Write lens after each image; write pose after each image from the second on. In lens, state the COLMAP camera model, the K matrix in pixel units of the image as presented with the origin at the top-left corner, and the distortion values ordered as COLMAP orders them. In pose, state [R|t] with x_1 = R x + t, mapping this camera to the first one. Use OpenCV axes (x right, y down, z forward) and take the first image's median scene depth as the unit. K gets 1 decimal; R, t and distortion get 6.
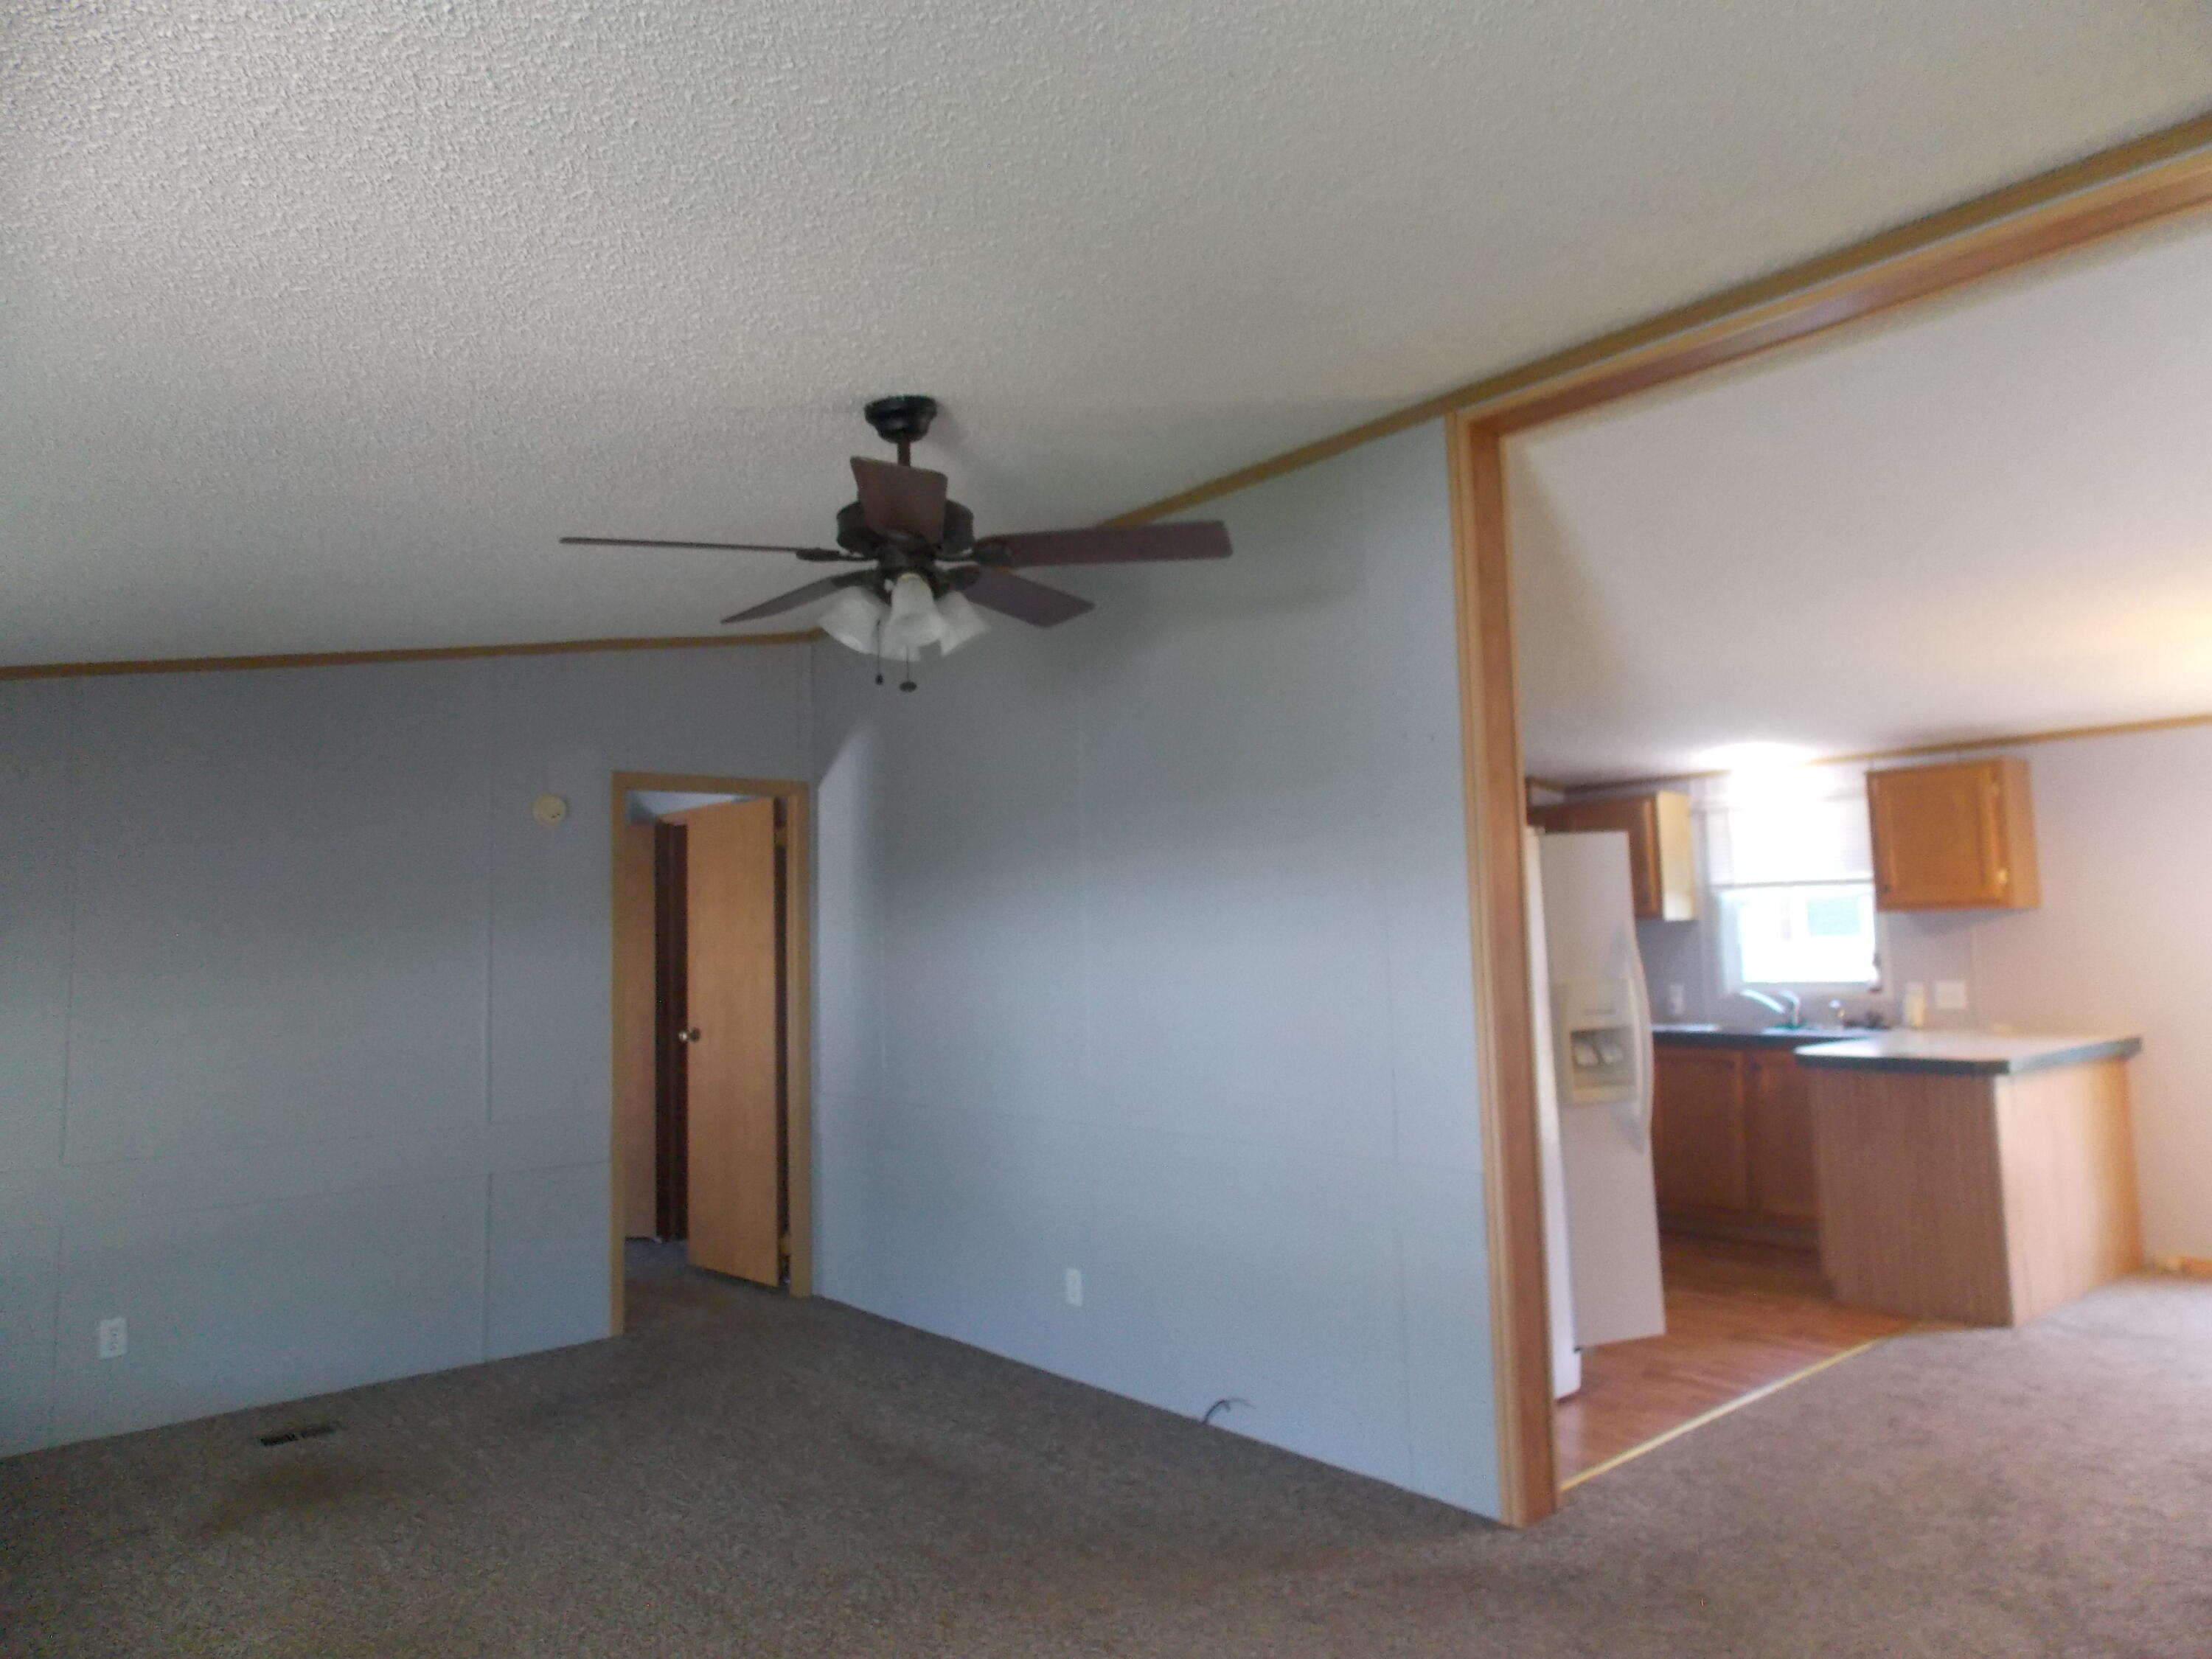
lens RADIAL K [[1468.3, 0, 1102.1], [0, 1468.3, 816.1], [0, 0, 1]] dist [0.009617, -0.006659]
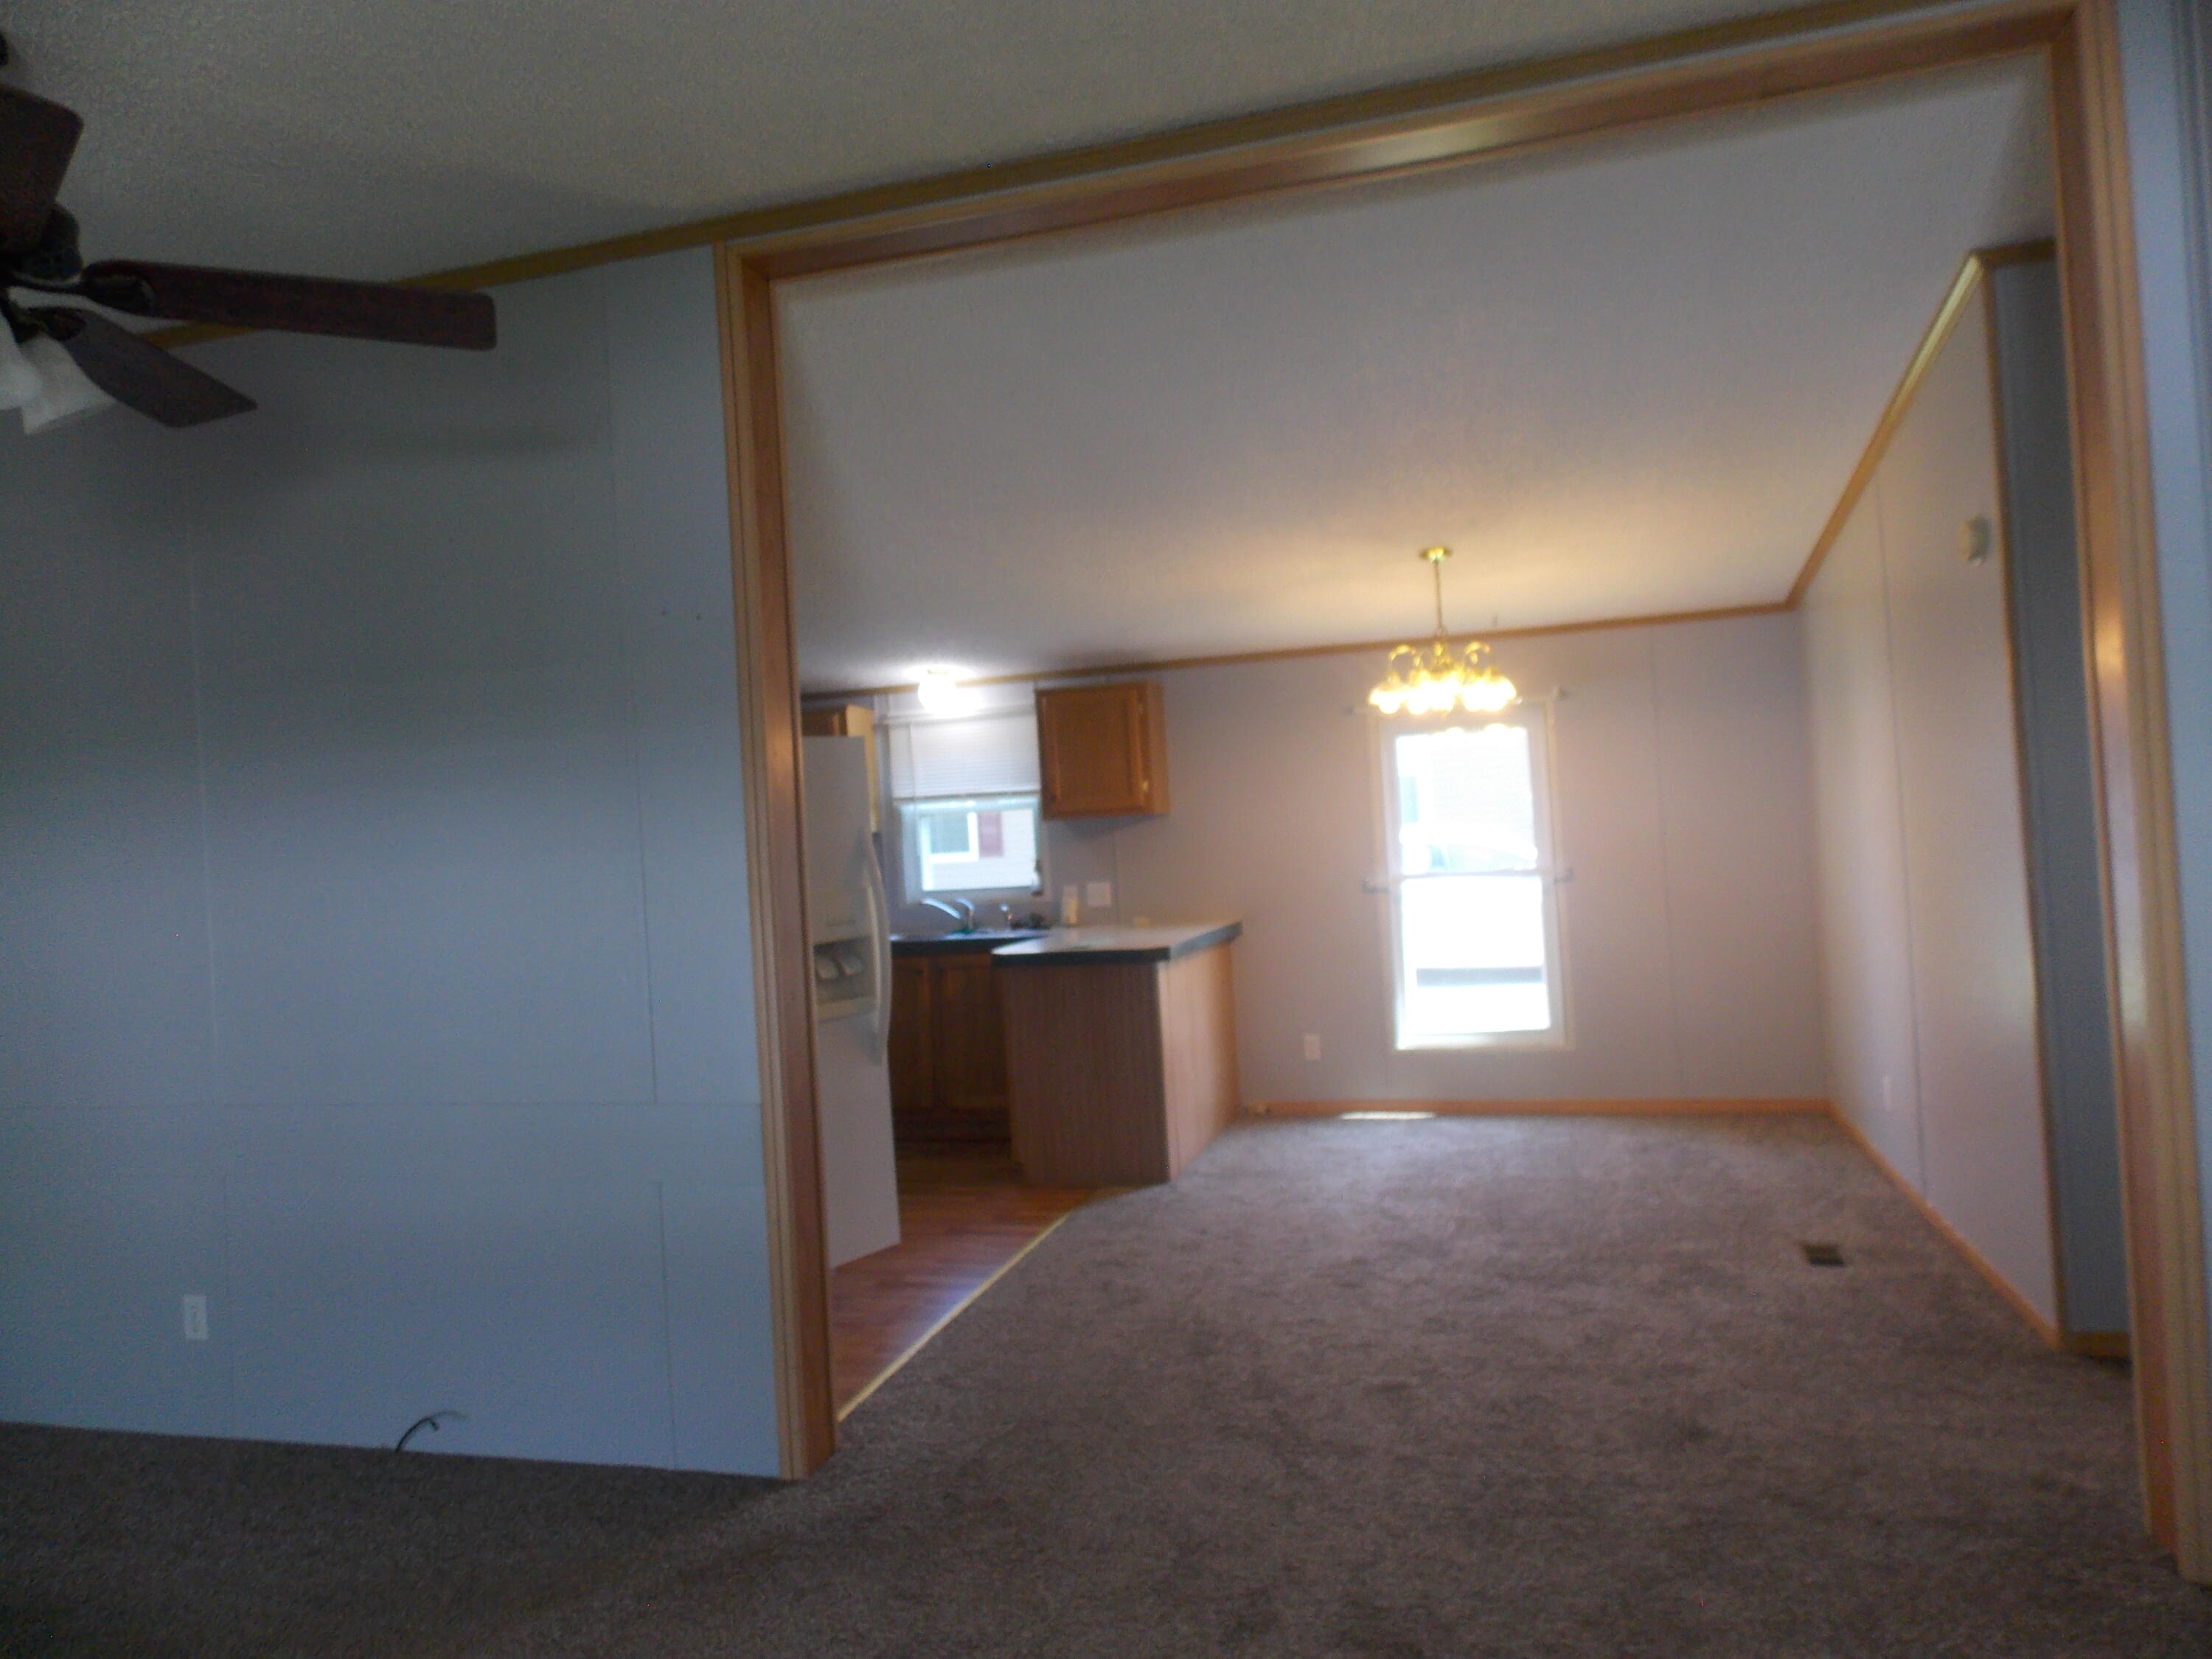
lens RADIAL K [[1468.3, 0, 1102.1], [0, 1468.3, 816.1], [0, 0, 1]] dist [0.009617, -0.006659]
pose [[0.830517, -0.012938, 0.556844, -0.056300], [-0.014299, 0.998905, 0.044535, 0.019717], [-0.556810, -0.044950, 0.829423, 0.122181]]
